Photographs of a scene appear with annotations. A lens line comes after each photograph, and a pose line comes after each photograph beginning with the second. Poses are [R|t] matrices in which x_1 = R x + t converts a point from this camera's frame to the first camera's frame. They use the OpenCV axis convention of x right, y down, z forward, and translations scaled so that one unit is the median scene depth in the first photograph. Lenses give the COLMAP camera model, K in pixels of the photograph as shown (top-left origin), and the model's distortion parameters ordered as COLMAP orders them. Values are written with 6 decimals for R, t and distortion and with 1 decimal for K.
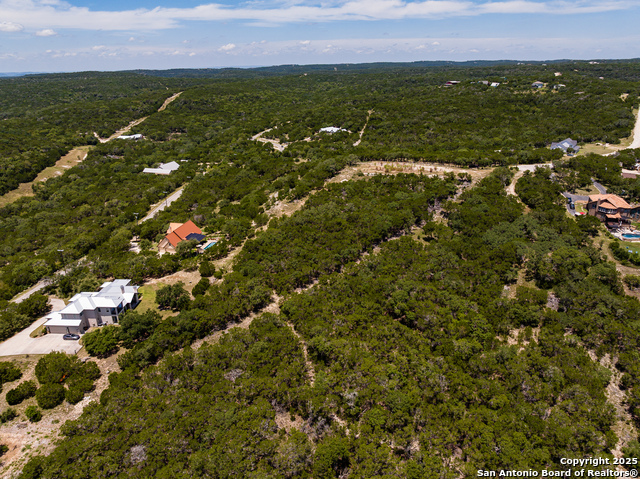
lens RADIAL K [[447.0, 0, 320.0], [0, 447.0, 239.5], [0, 0, 1]] dist [-0.052422, 0.026437]
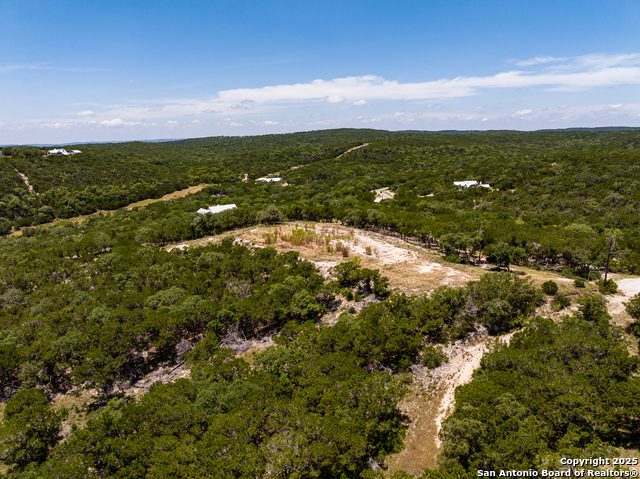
lens RADIAL K [[447.0, 0, 320.0], [0, 447.0, 239.5], [0, 0, 1]] dist [-0.052422, 0.026437]
pose [[0.822502, 0.128633, -0.554025, 0.282371], [-0.201330, 0.976867, -0.072087, -0.081092], [0.531936, 0.170834, 0.829373, 0.389552]]
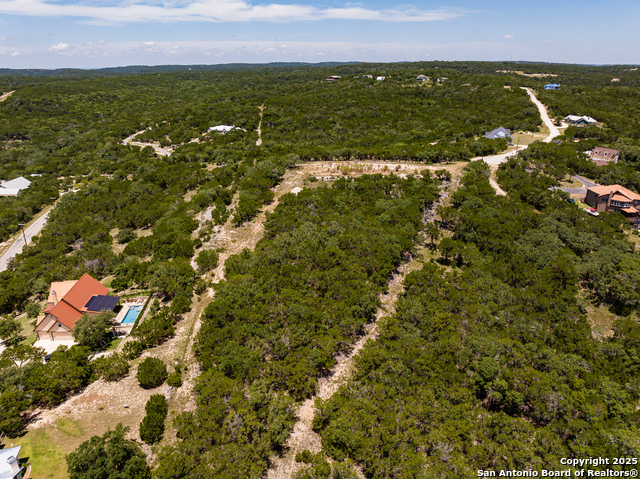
lens RADIAL K [[447.0, 0, 320.0], [0, 447.0, 239.5], [0, 0, 1]] dist [-0.052422, 0.026437]
pose [[0.952298, -0.098723, 0.288761, -0.078253], [0.100081, 0.994928, 0.010096, -0.031084], [-0.288293, 0.019285, 0.957348, 0.167115]]
